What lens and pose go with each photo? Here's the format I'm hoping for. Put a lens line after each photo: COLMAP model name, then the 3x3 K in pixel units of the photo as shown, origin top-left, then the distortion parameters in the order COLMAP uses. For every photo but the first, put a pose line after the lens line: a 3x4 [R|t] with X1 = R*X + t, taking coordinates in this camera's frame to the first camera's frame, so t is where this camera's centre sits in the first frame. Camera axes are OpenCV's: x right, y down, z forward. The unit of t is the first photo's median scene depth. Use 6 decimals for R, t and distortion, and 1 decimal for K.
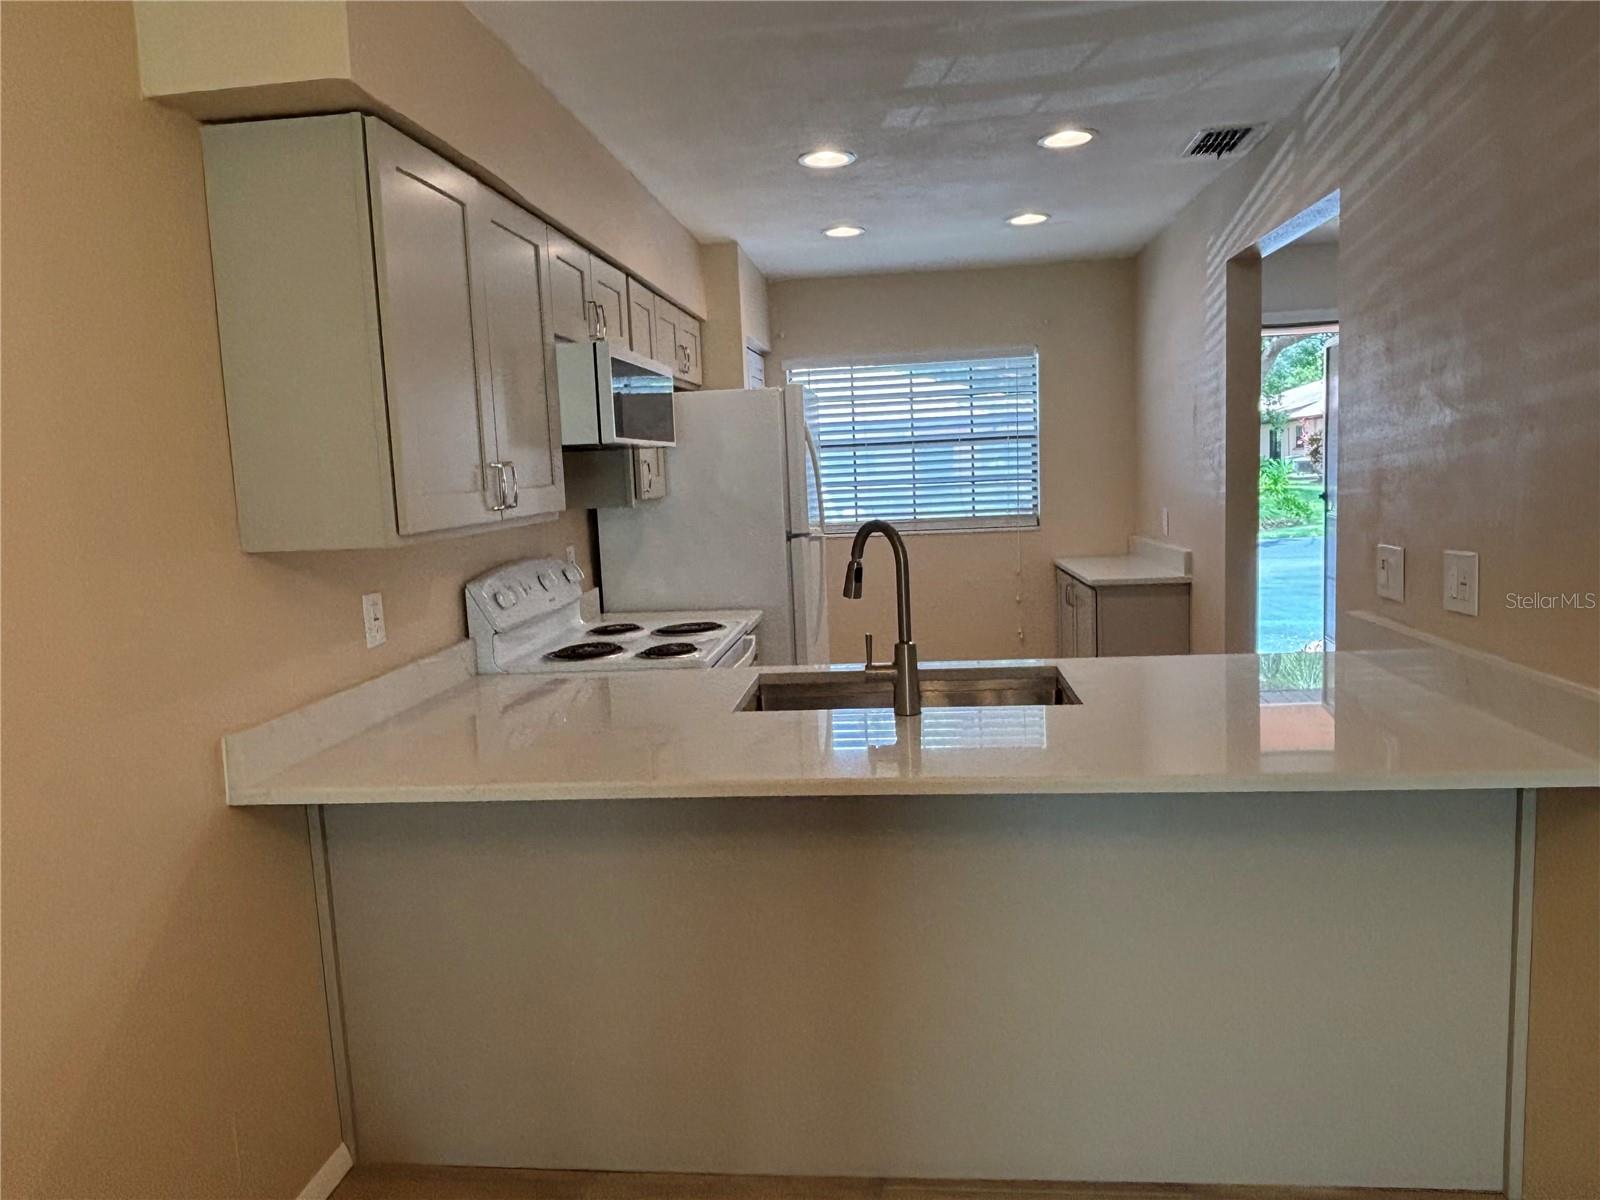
lens RADIAL K [[1090.6, 0, 804.0], [0, 1090.6, 603.4], [0, 0, 1]] dist [0.031662, -0.048983]
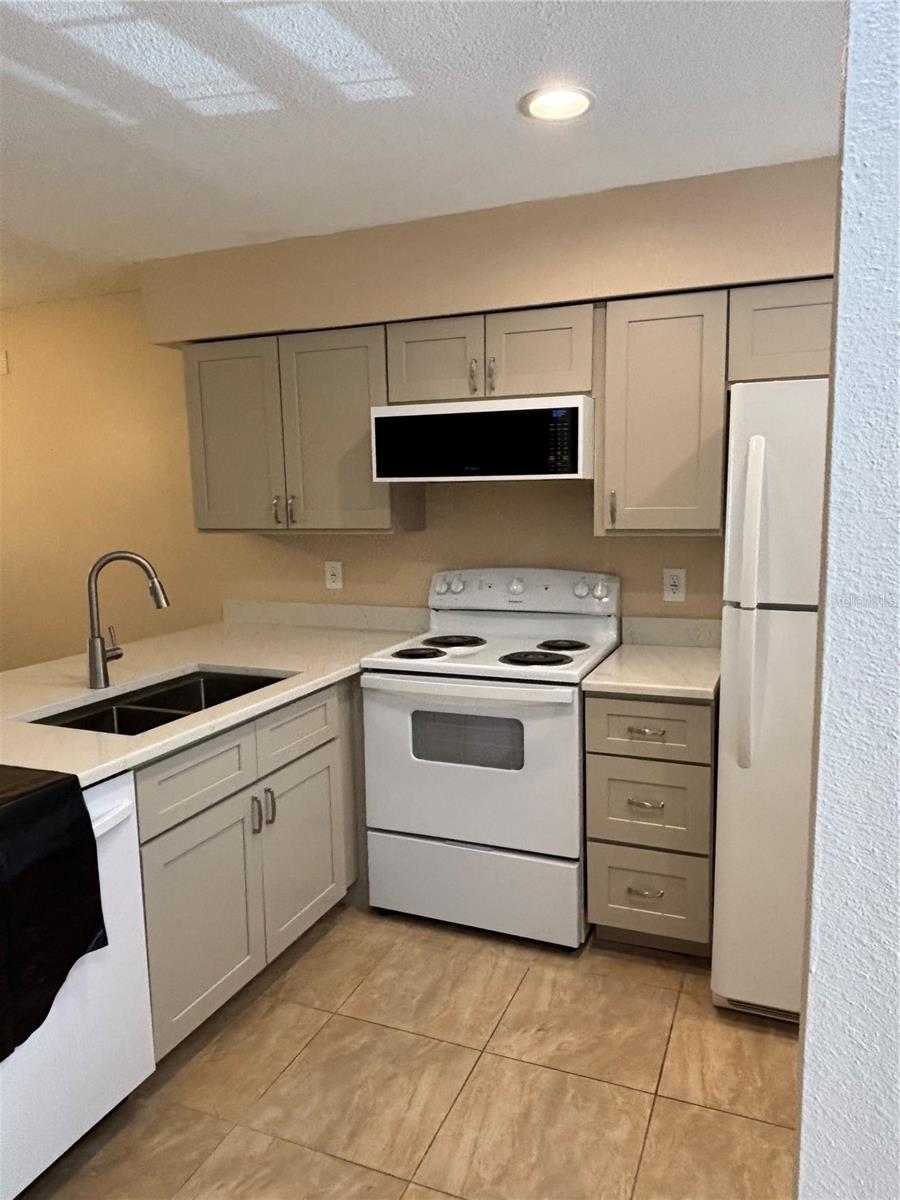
lens RADIAL K [[818.0, 0, 461.9], [0, 818.0, 598.0], [0, 0, 1]] dist [0.031662, -0.048983]
pose [[-0.283636, 0.168148, -0.944075, 0.464718], [-0.094608, 0.974796, 0.202044, -0.133081], [0.954254, 0.146624, -0.260579, 0.832800]]
